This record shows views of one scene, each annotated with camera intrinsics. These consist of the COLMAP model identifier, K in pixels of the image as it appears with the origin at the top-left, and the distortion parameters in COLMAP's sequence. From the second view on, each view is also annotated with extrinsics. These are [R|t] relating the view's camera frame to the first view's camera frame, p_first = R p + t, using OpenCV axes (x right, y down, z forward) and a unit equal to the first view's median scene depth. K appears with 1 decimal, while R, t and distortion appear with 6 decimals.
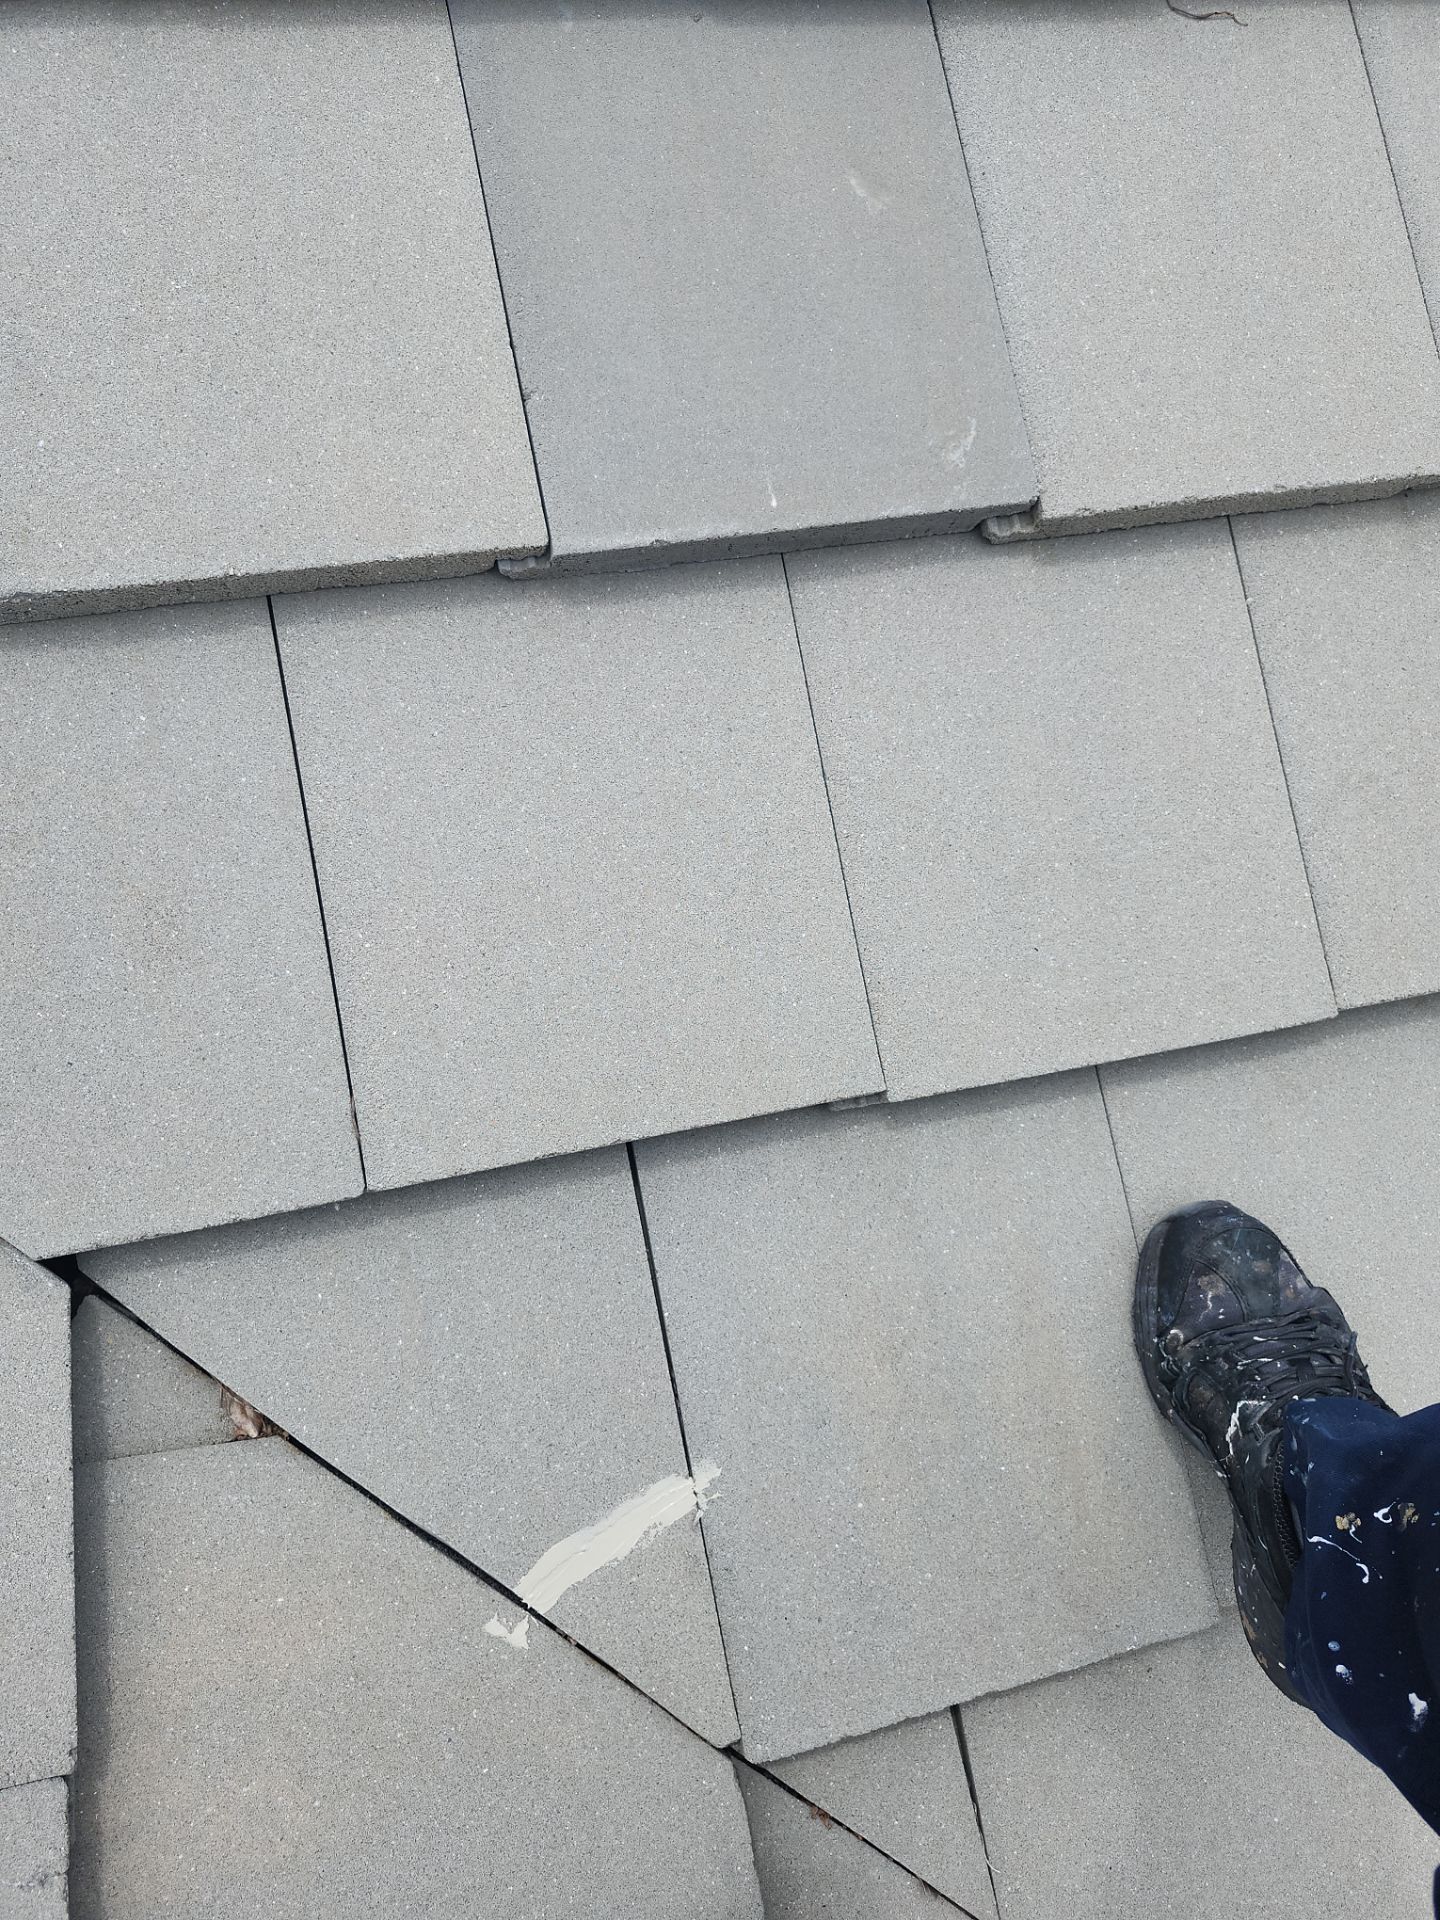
lens RADIAL K [[1340.4, 0, 727.5], [0, 1340.4, 926.6], [0, 0, 1]] dist [0.113028, -0.170245]
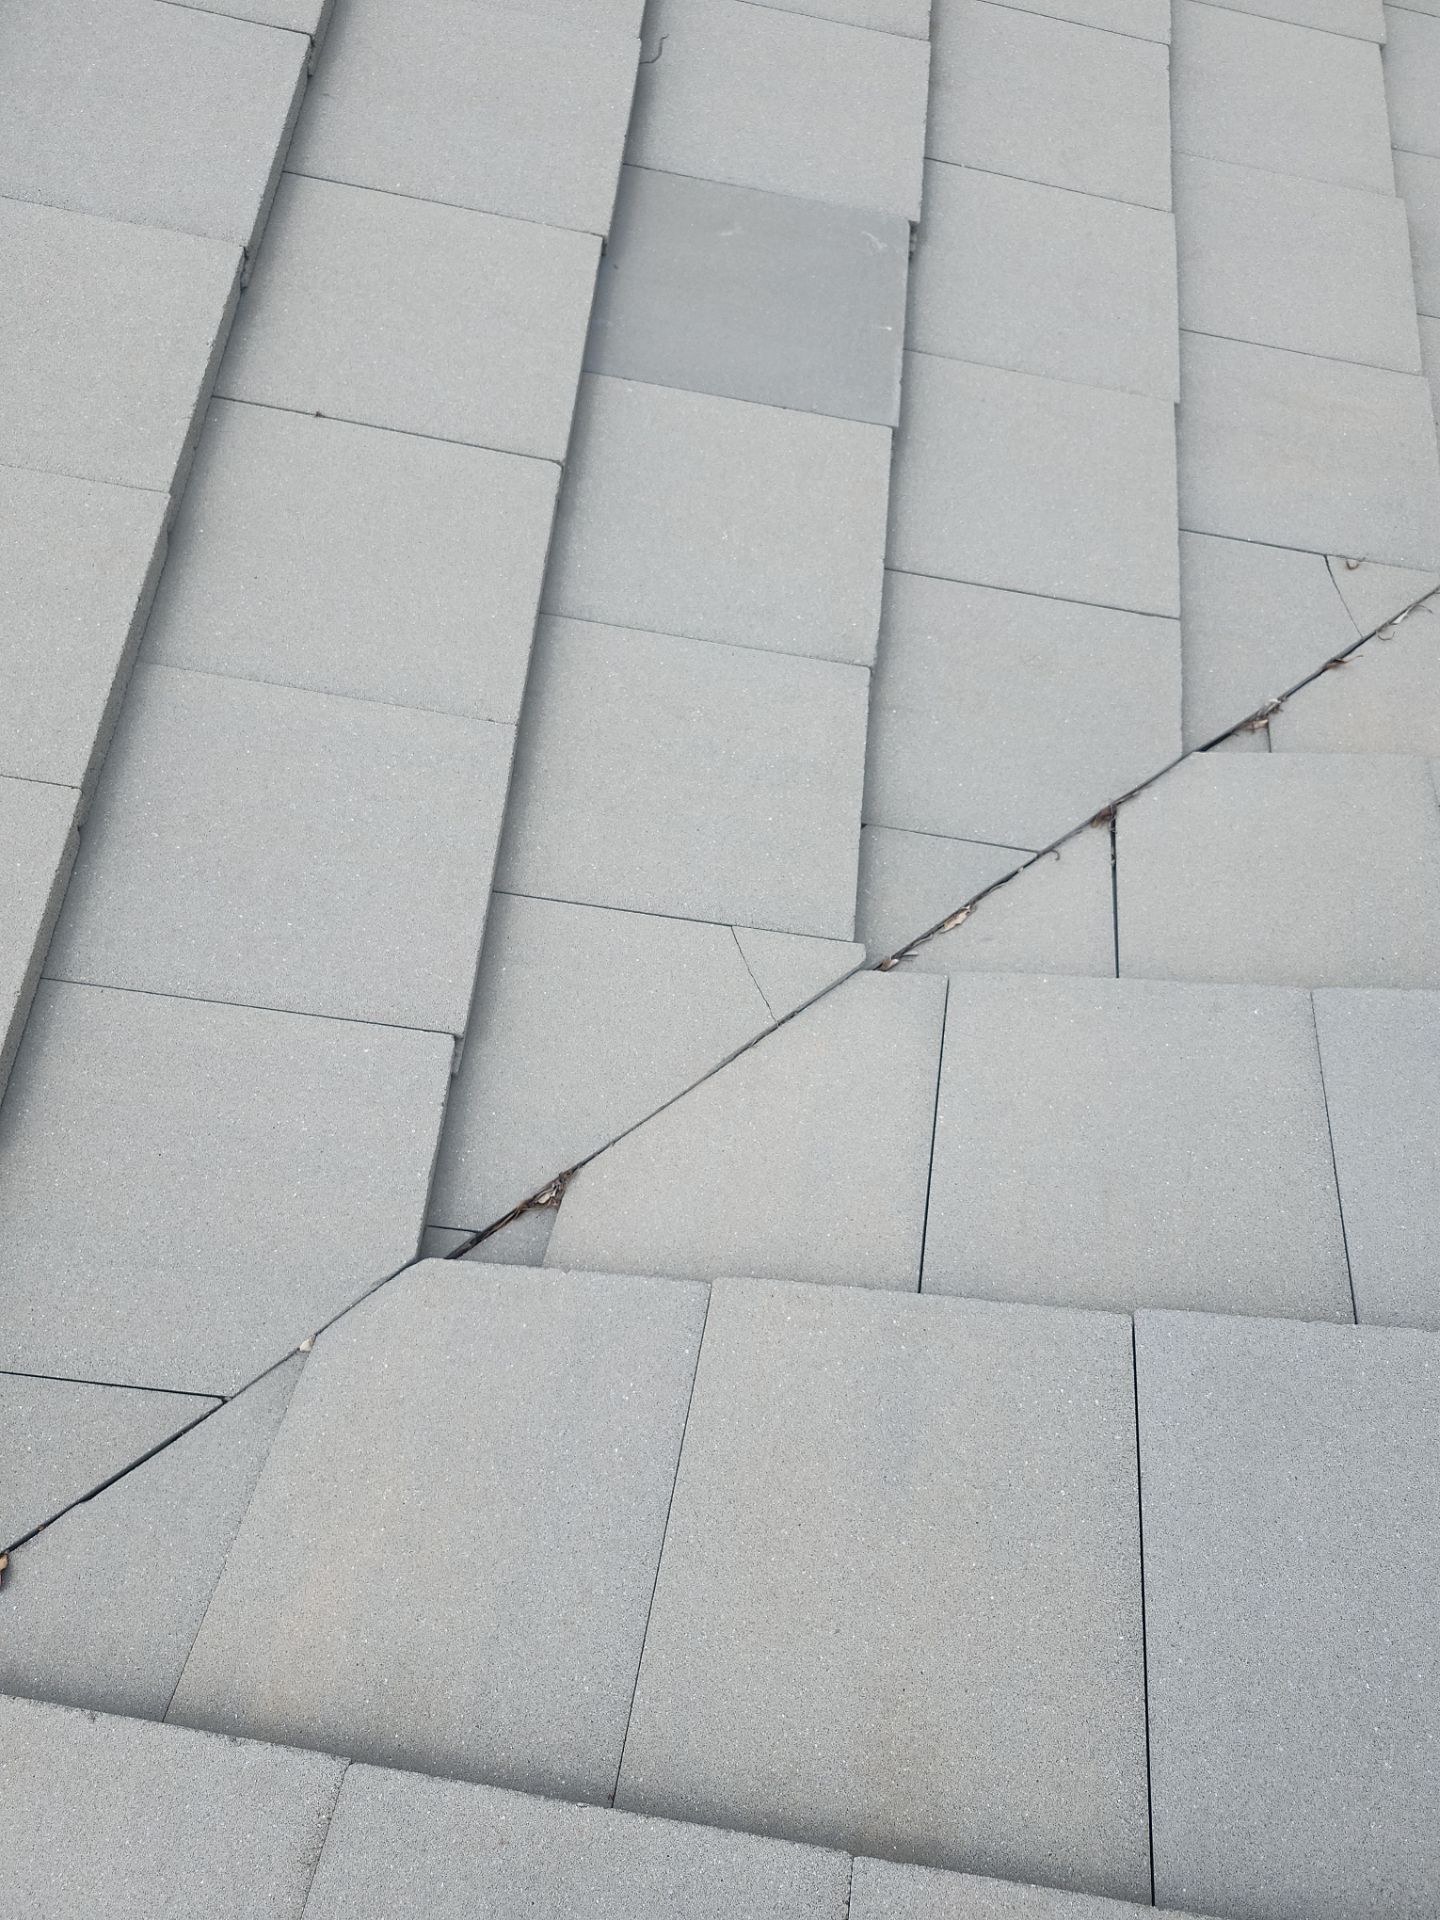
lens RADIAL K [[1340.4, 0, 727.5], [0, 1340.4, 926.6], [0, 0, 1]] dist [0.113028, -0.170245]
pose [[0.301873, -0.931925, 0.200969, -1.204345], [0.927288, 0.335975, 0.165101, -0.560331], [-0.221382, 0.136516, 0.965584, -0.679175]]
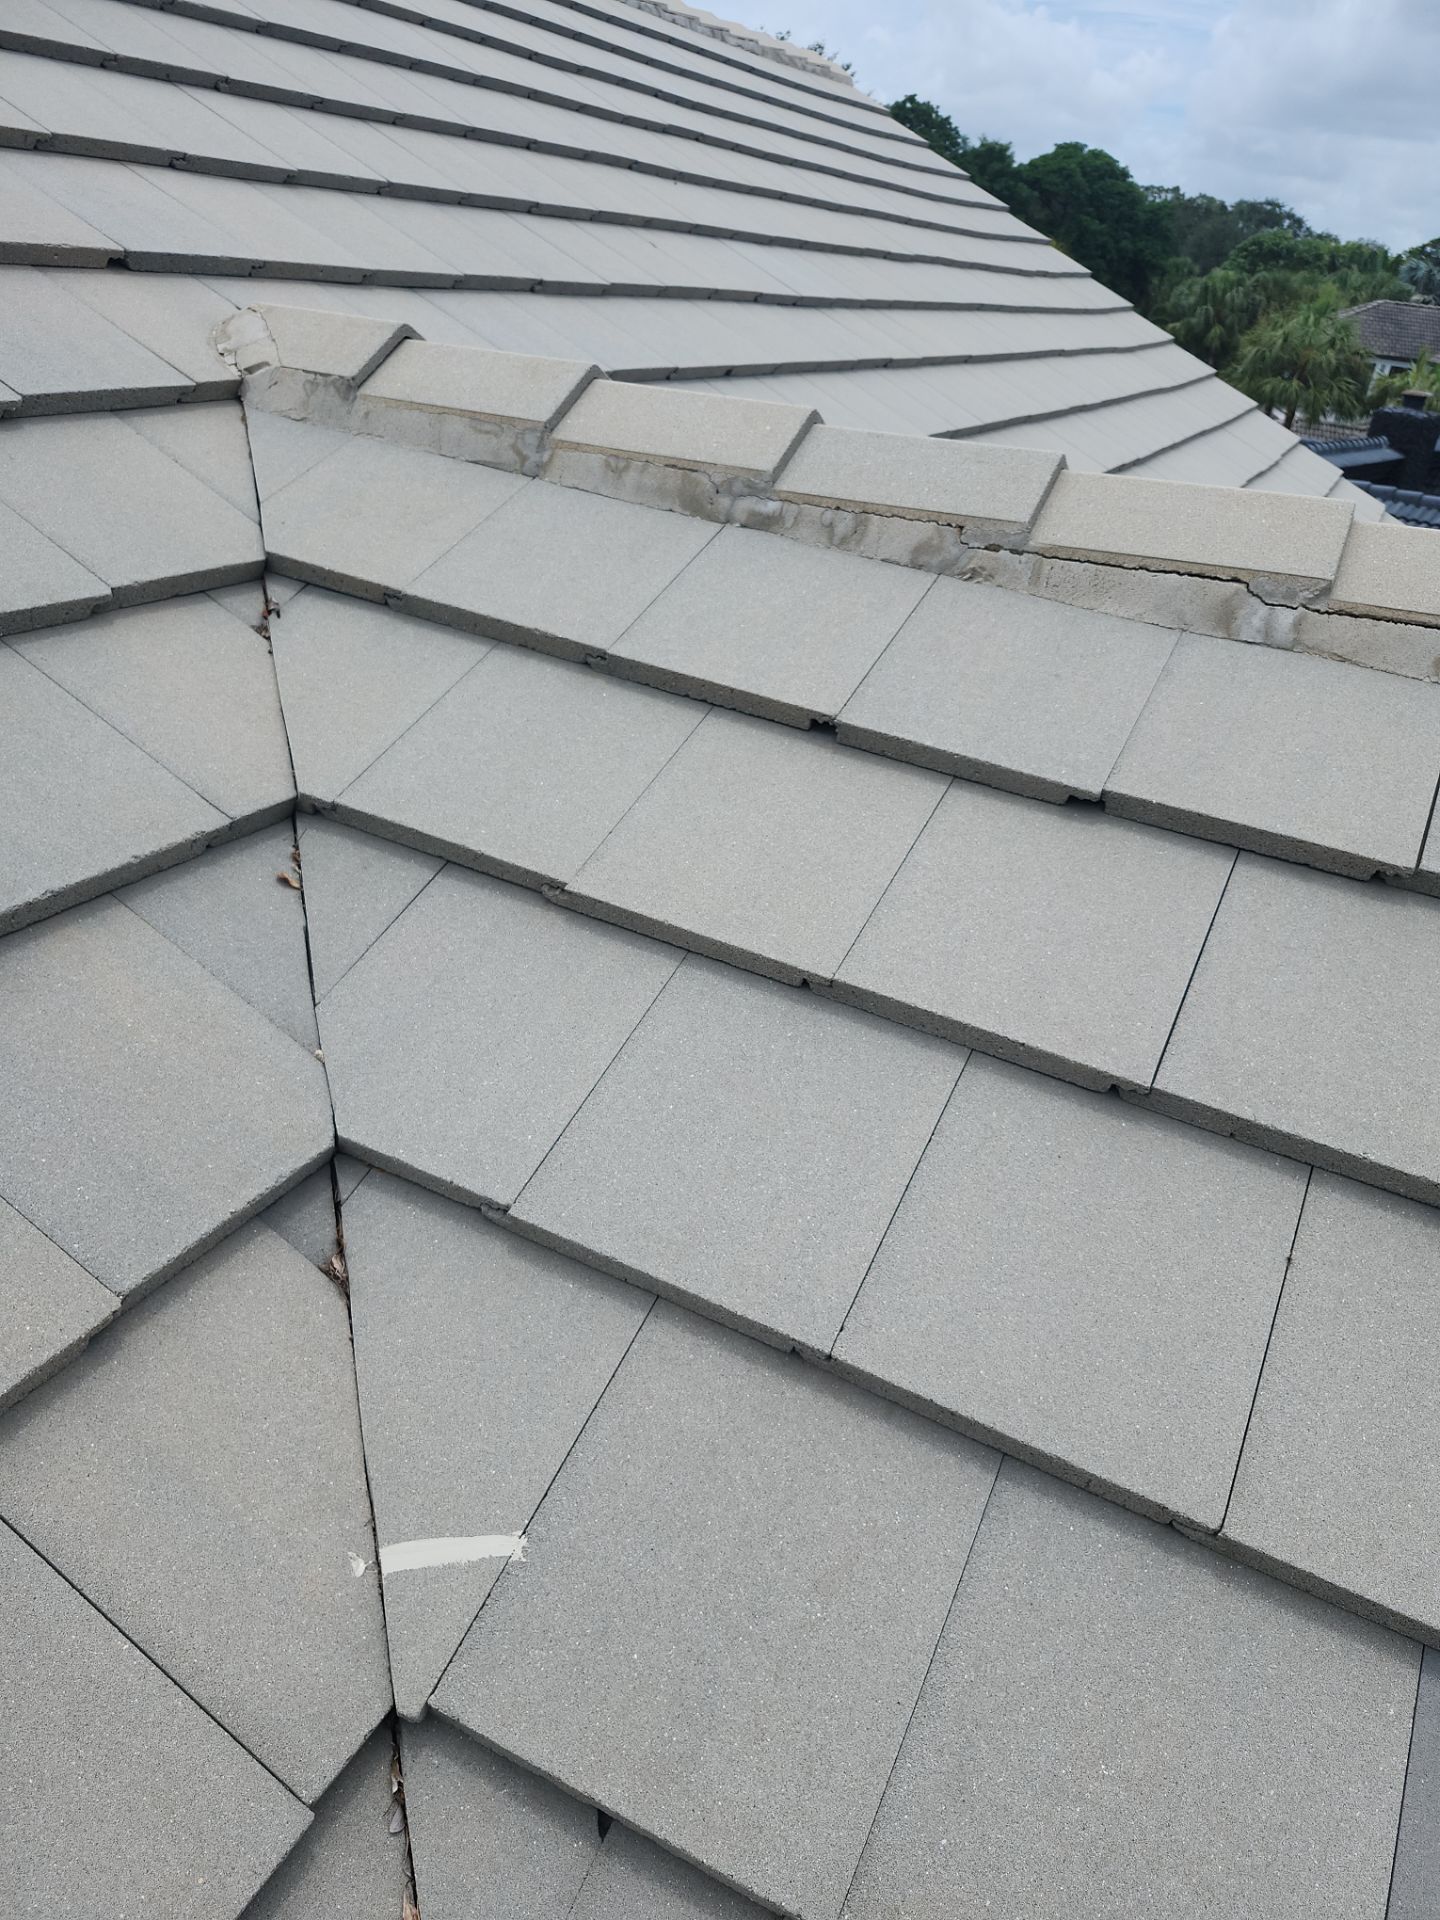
lens RADIAL K [[1379.8, 0, 720.0], [0, 1379.8, 960.0], [0, 0, 1]] dist [0.113403, -0.114960]
pose [[0.778522, 0.301906, -0.550233, -0.187133], [-0.575127, 0.694157, -0.432868, -0.219155], [0.251263, 0.653451, 0.714051, -0.407676]]
